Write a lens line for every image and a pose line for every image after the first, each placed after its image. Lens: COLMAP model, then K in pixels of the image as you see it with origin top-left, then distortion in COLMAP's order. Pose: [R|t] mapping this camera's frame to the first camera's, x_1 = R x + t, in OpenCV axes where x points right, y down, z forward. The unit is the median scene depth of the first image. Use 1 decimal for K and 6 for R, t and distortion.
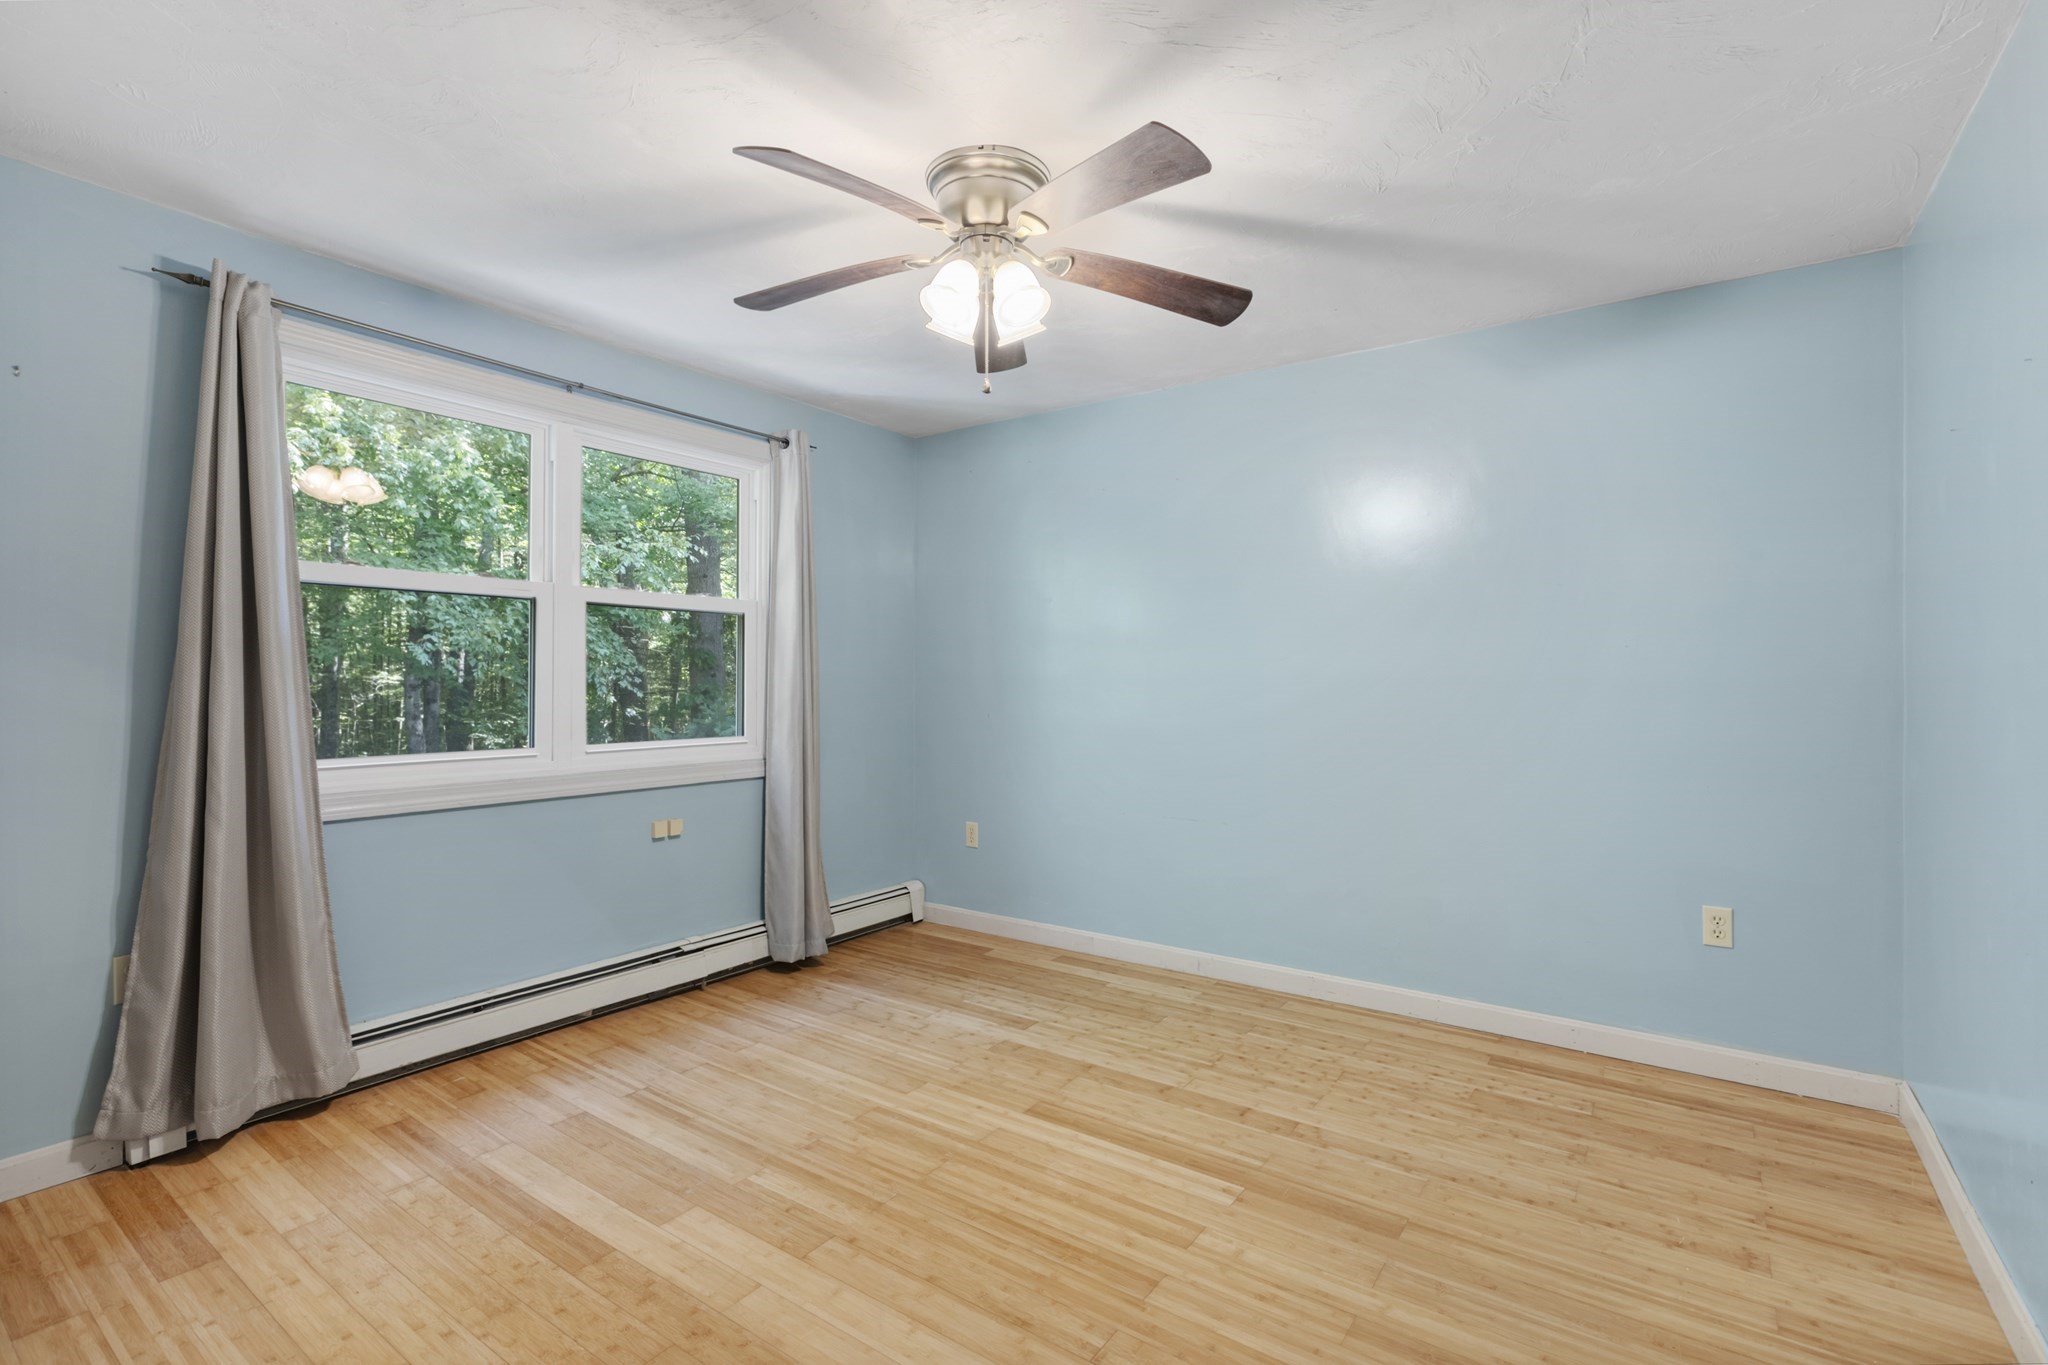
lens RADIAL K [[931.3, 0, 1022.9], [0, 931.3, 681.3], [0, 0, 1]] dist [-0.002375, -0.001291]
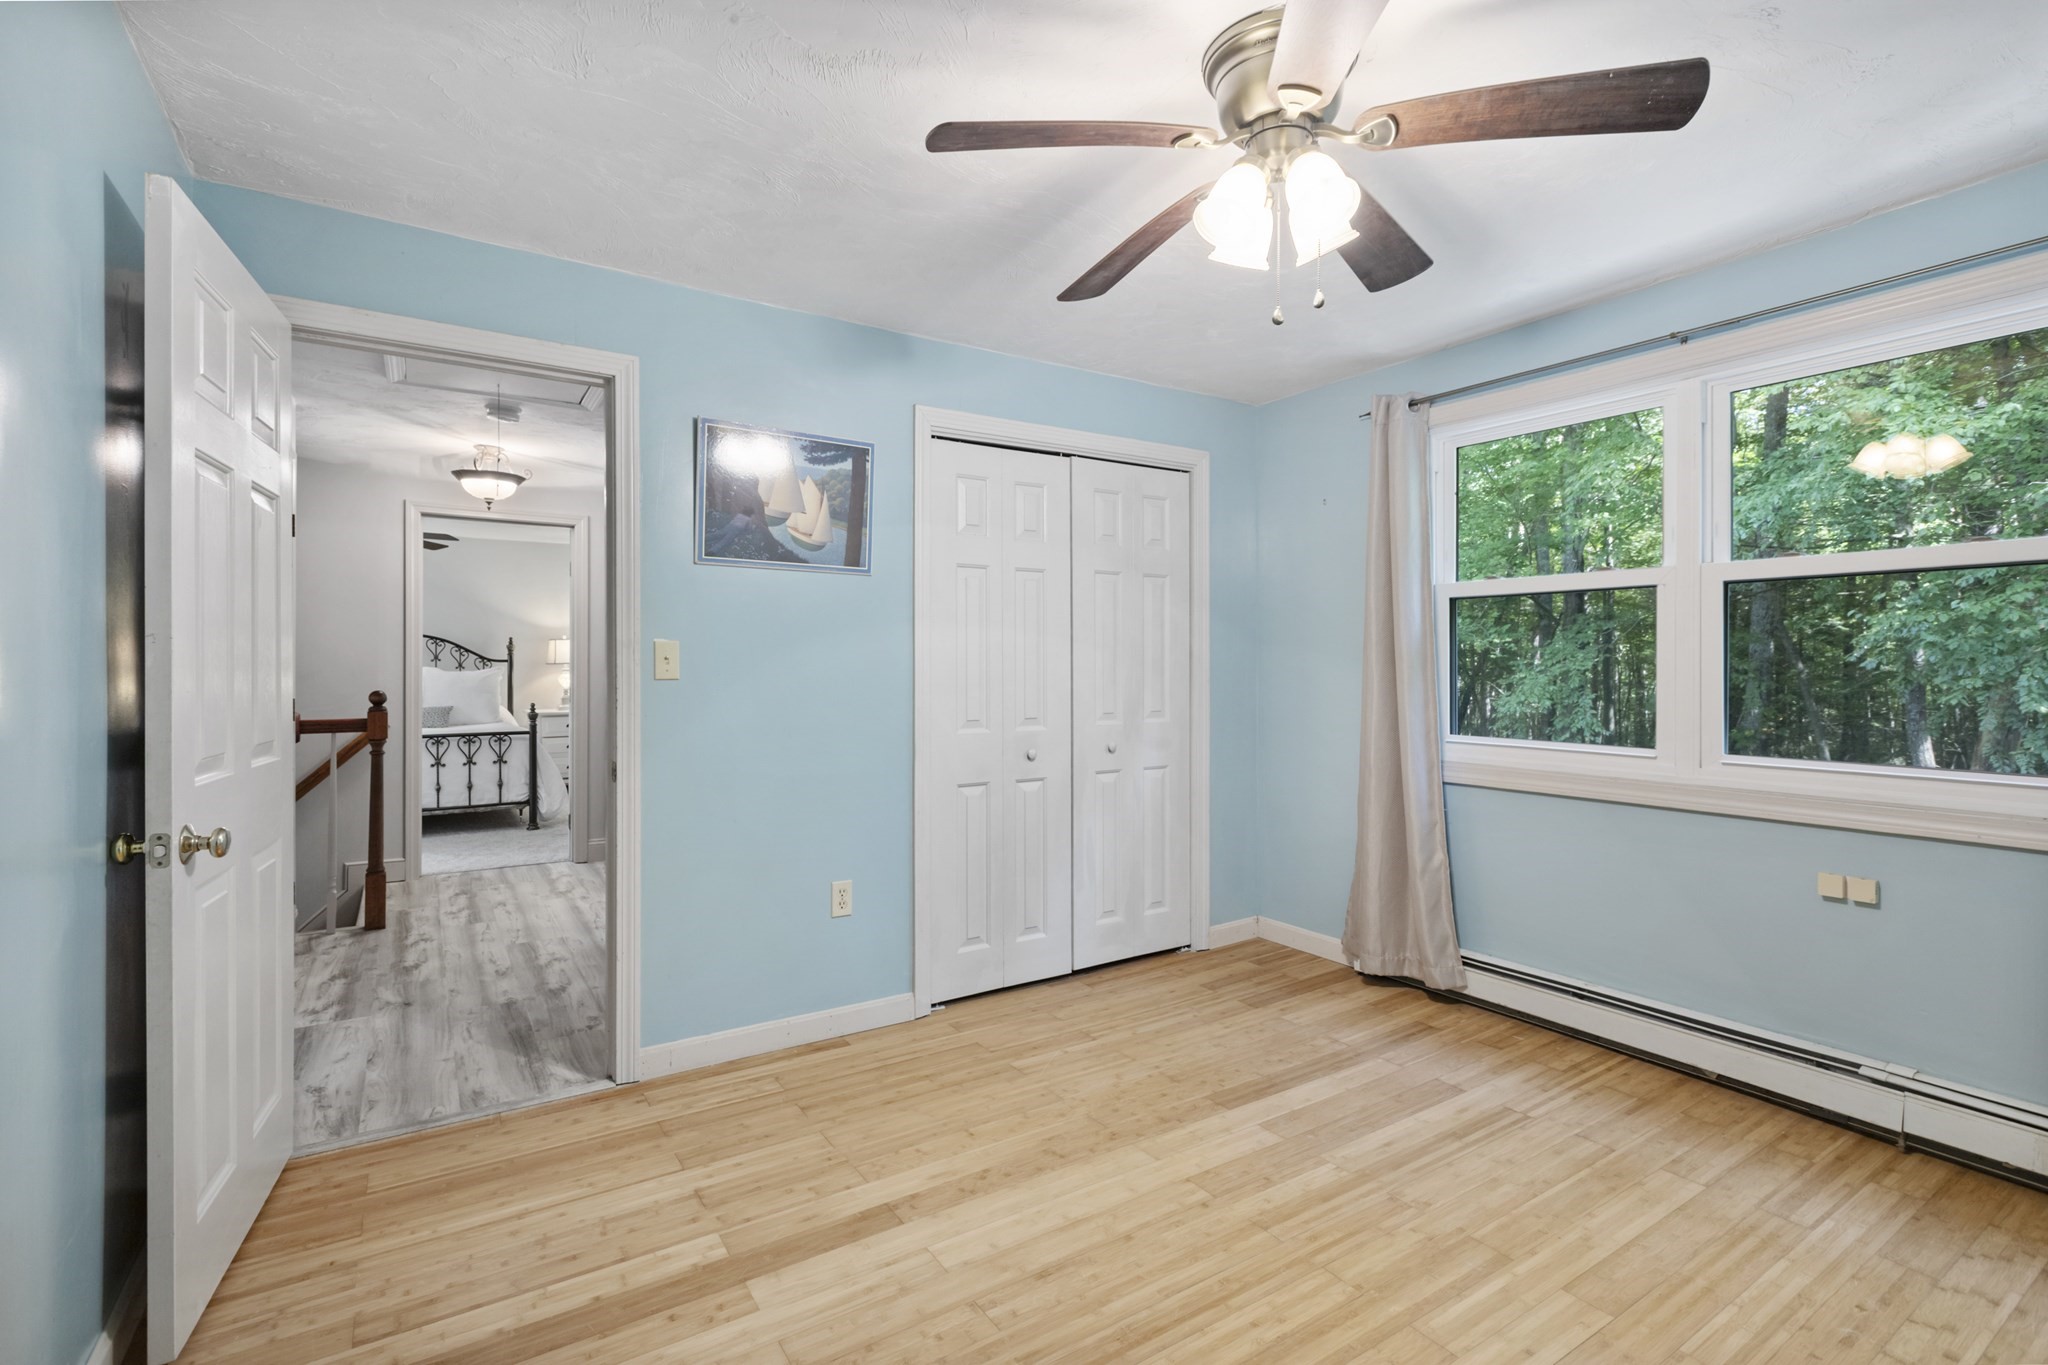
lens RADIAL K [[931.3, 0, 1024.1], [0, 931.3, 676.0], [0, 0, 1]] dist [-0.002375, -0.001291]
pose [[-0.369185, 0.006377, -0.929334, 0.655461], [-0.004239, 0.999955, 0.008545, -0.006508], [0.929346, 0.007094, -0.369141, 0.898788]]
